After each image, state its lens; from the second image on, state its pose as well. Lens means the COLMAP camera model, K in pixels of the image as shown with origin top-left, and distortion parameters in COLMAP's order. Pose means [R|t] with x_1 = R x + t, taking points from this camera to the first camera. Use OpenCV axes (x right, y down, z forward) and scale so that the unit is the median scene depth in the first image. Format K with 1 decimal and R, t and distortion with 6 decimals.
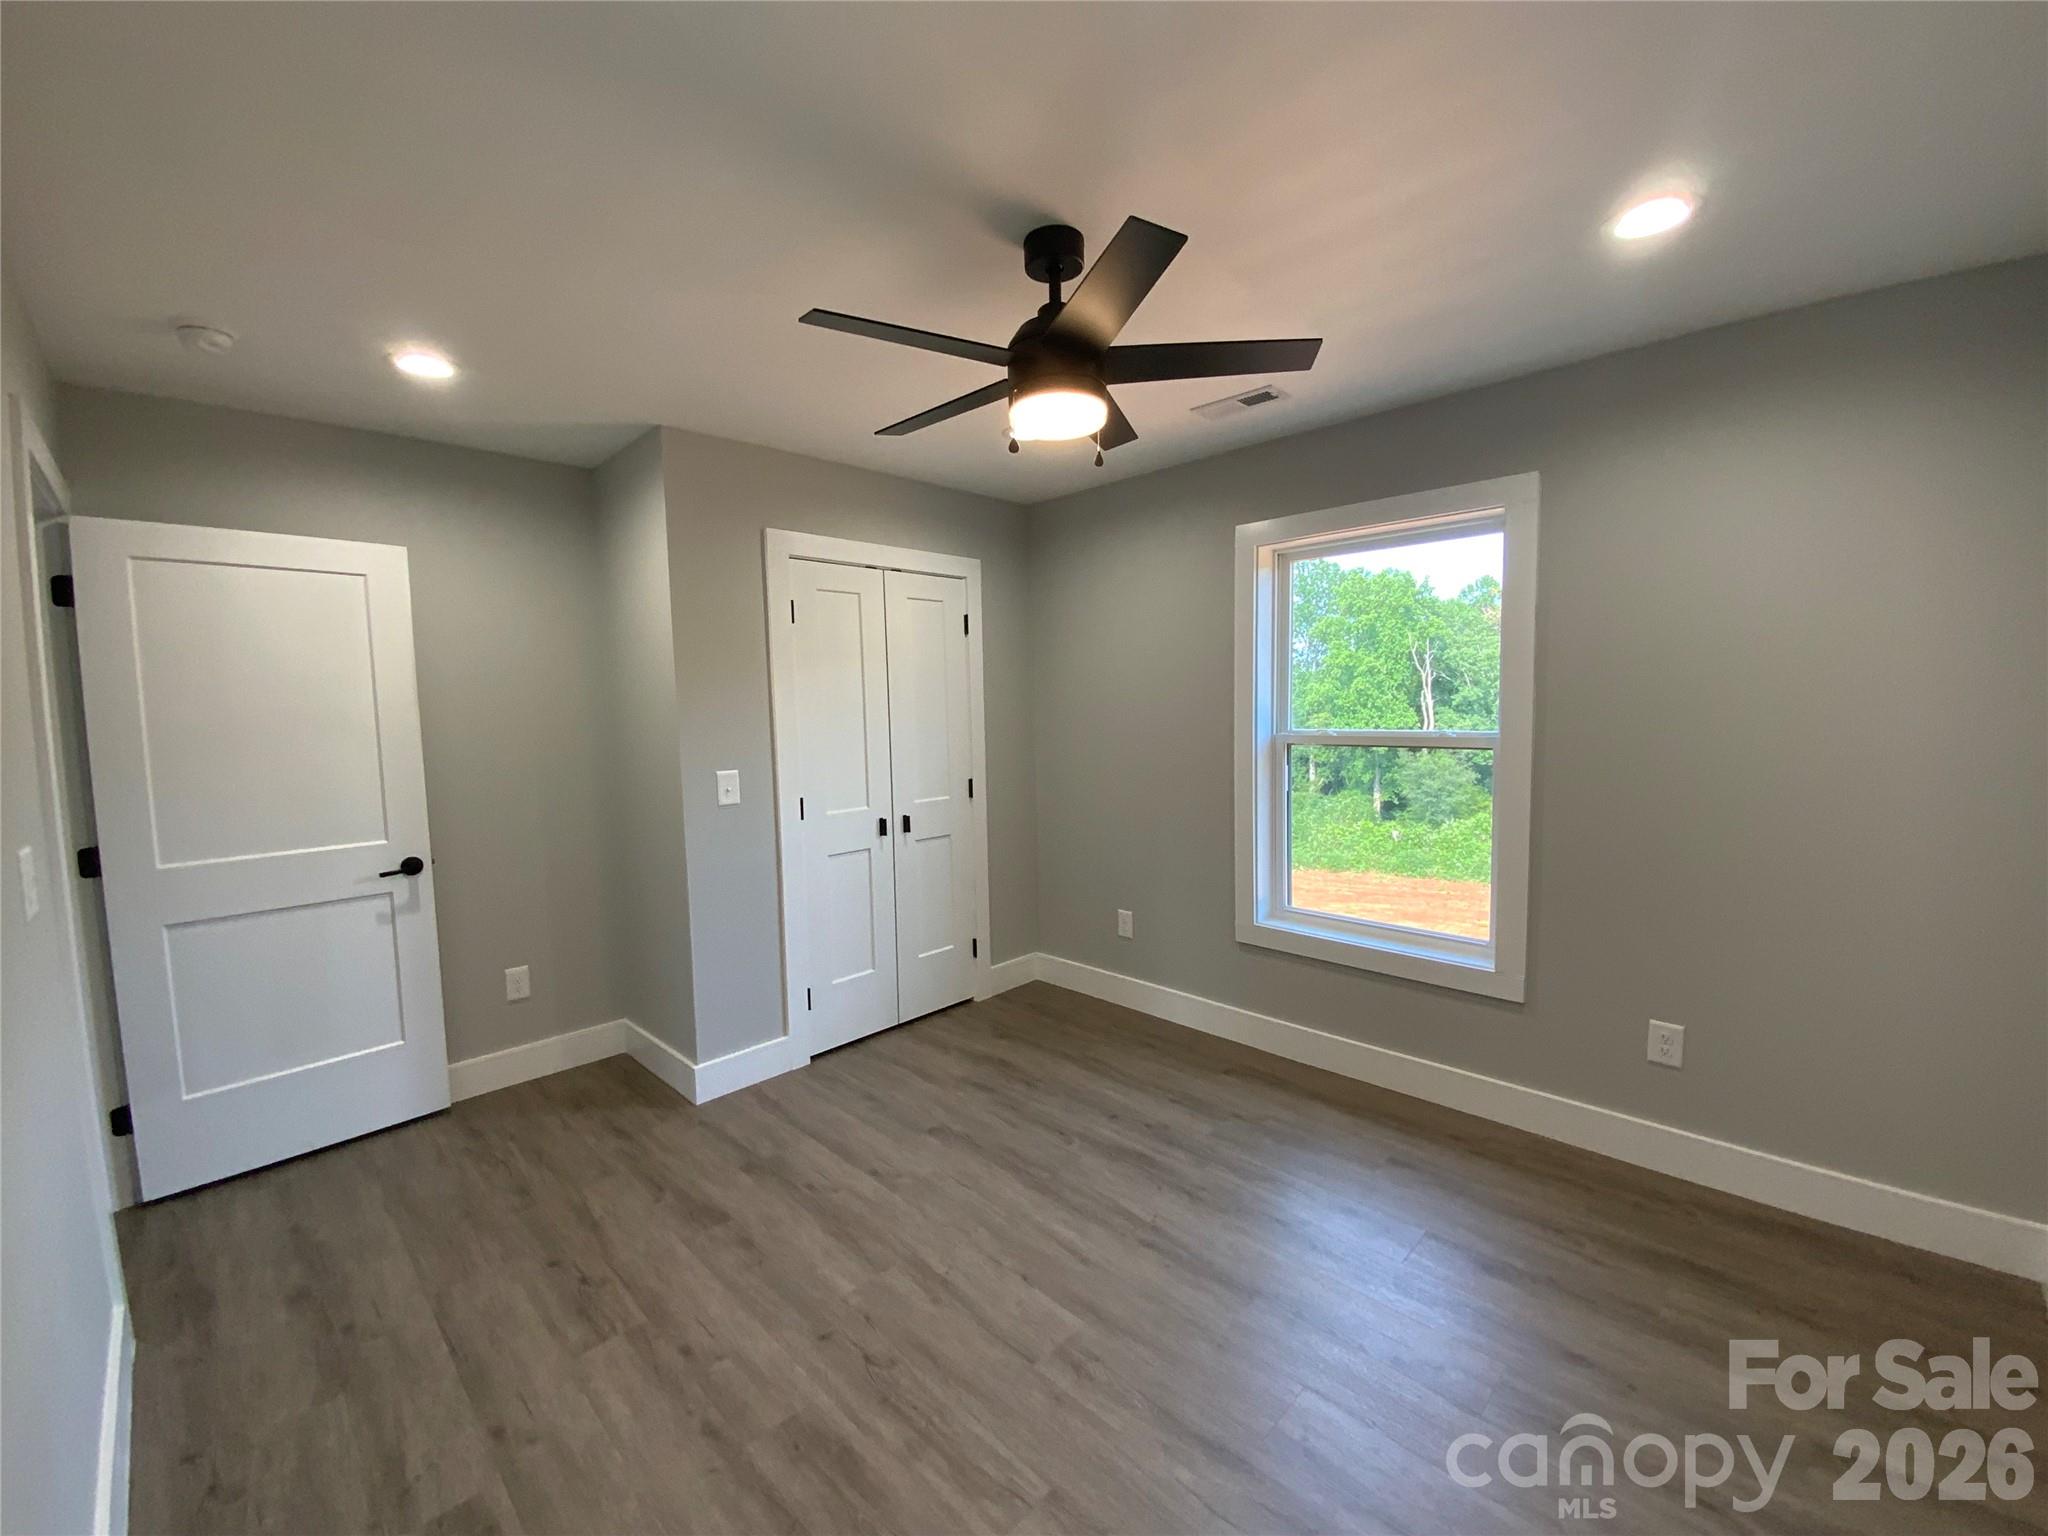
lens RADIAL K [[835.2, 0, 1008.7], [0, 835.2, 775.2], [0, 0, 1]] dist [0.020063, -0.015724]
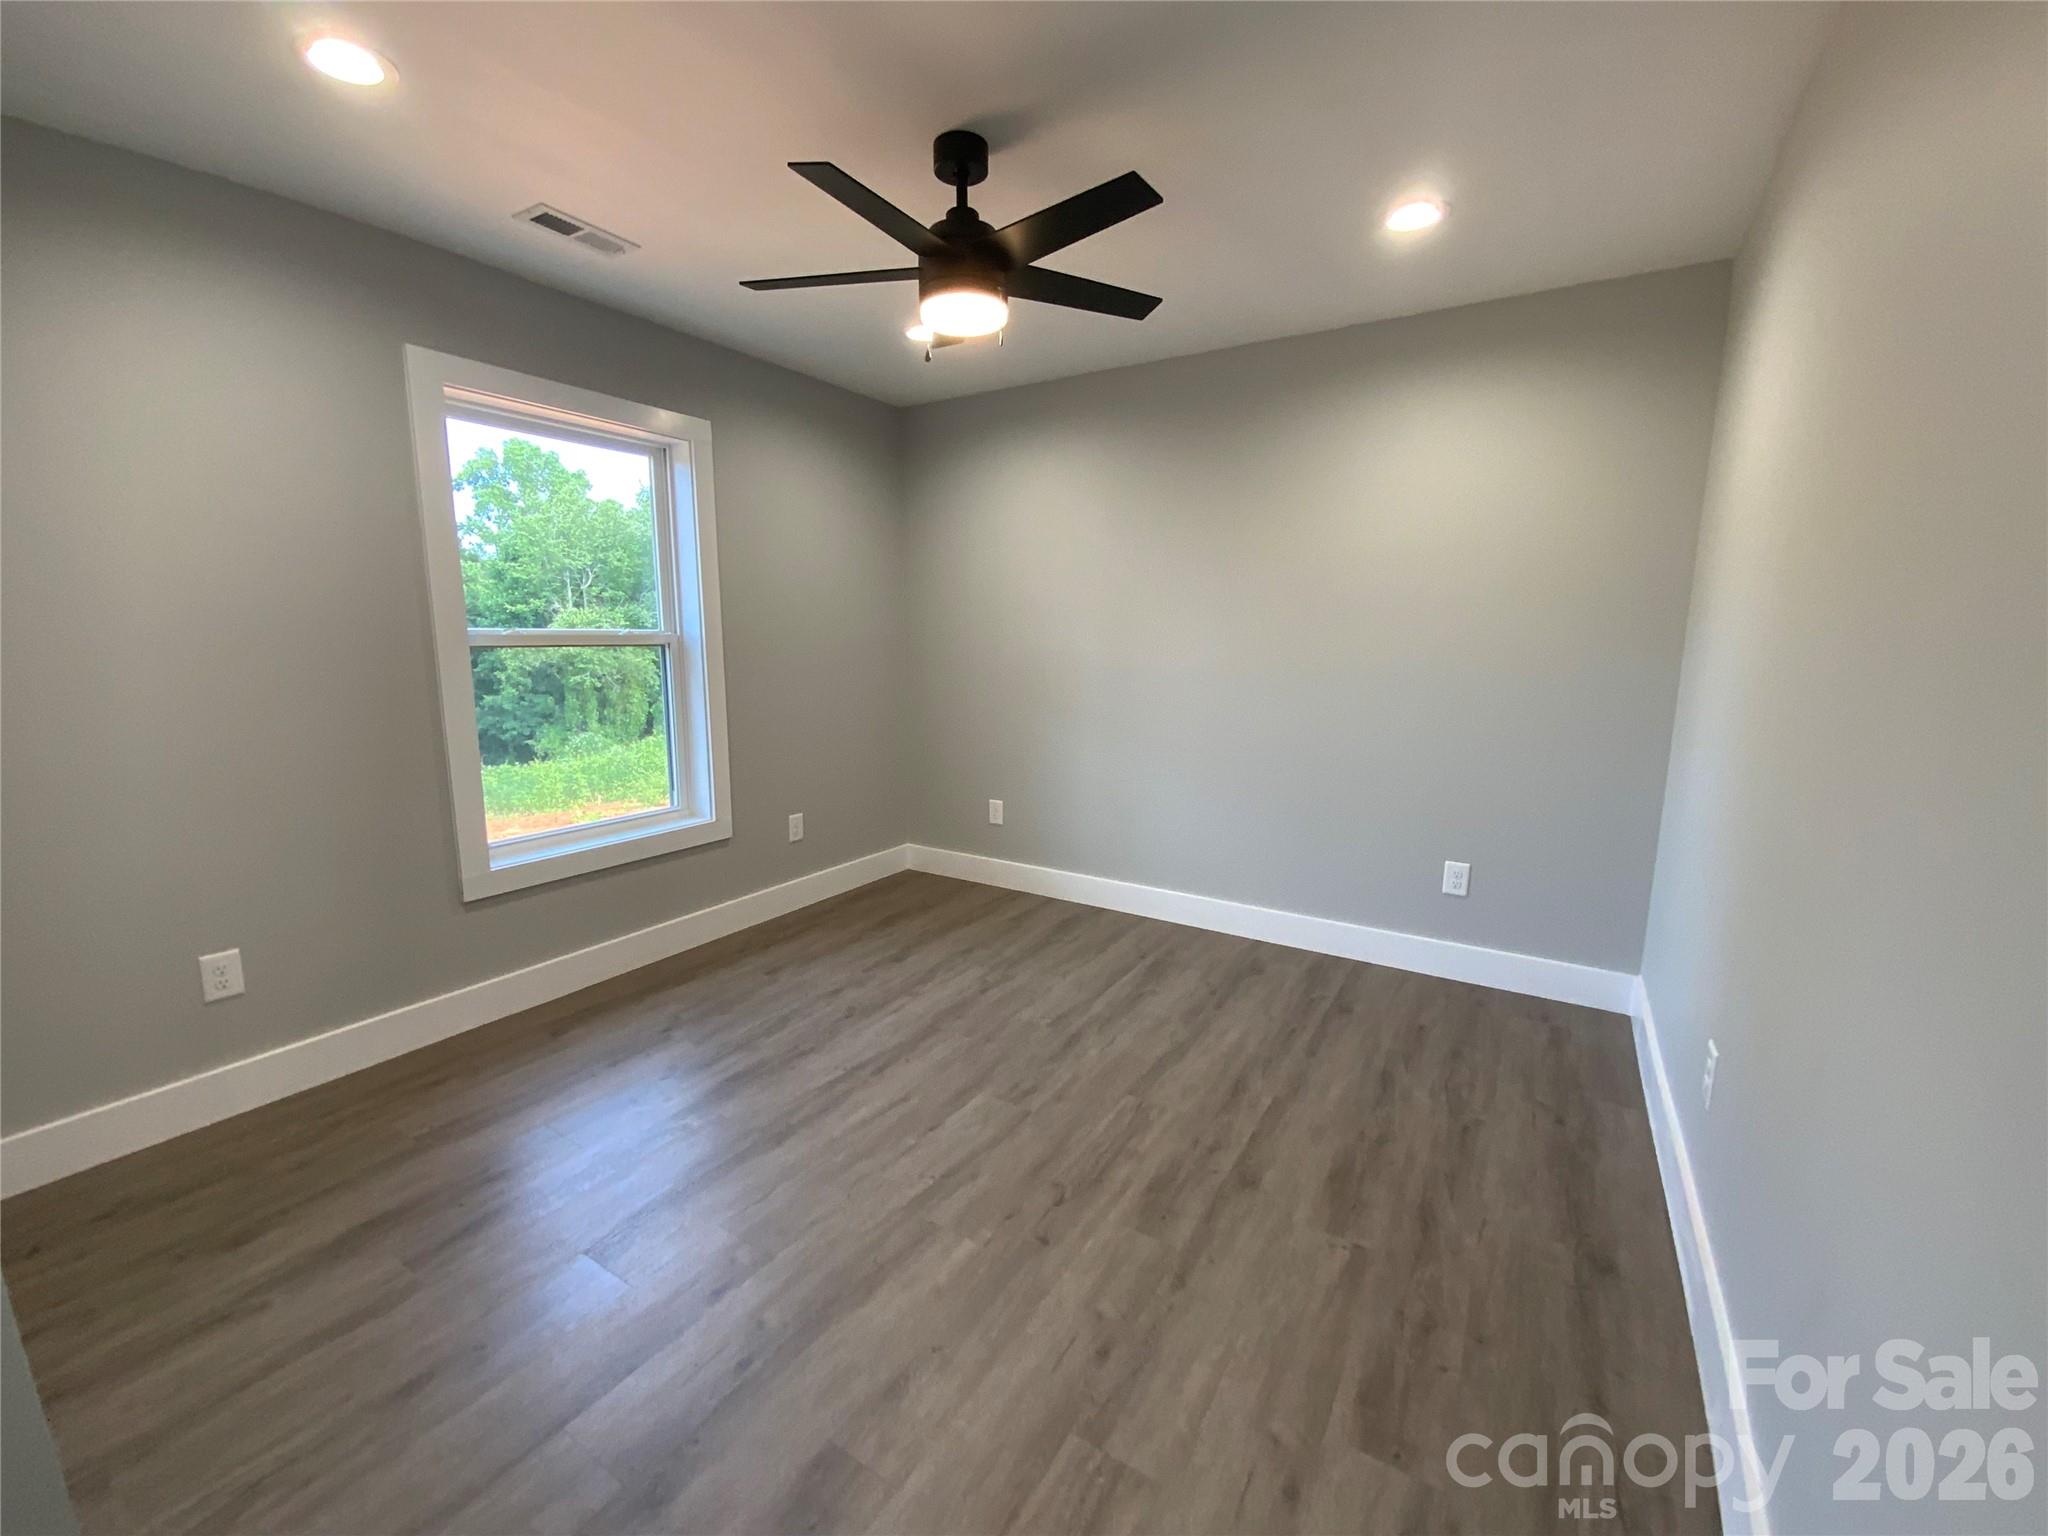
lens RADIAL K [[829.3, 0, 1015.3], [0, 829.3, 786.9], [0, 0, 1]] dist [-0.003065, -0.000345]
pose [[-0.231441, -0.159675, 0.959656, -0.954899], [0.082969, 0.979605, 0.183004, -0.011141], [-0.969305, 0.121976, -0.213472, 1.078701]]
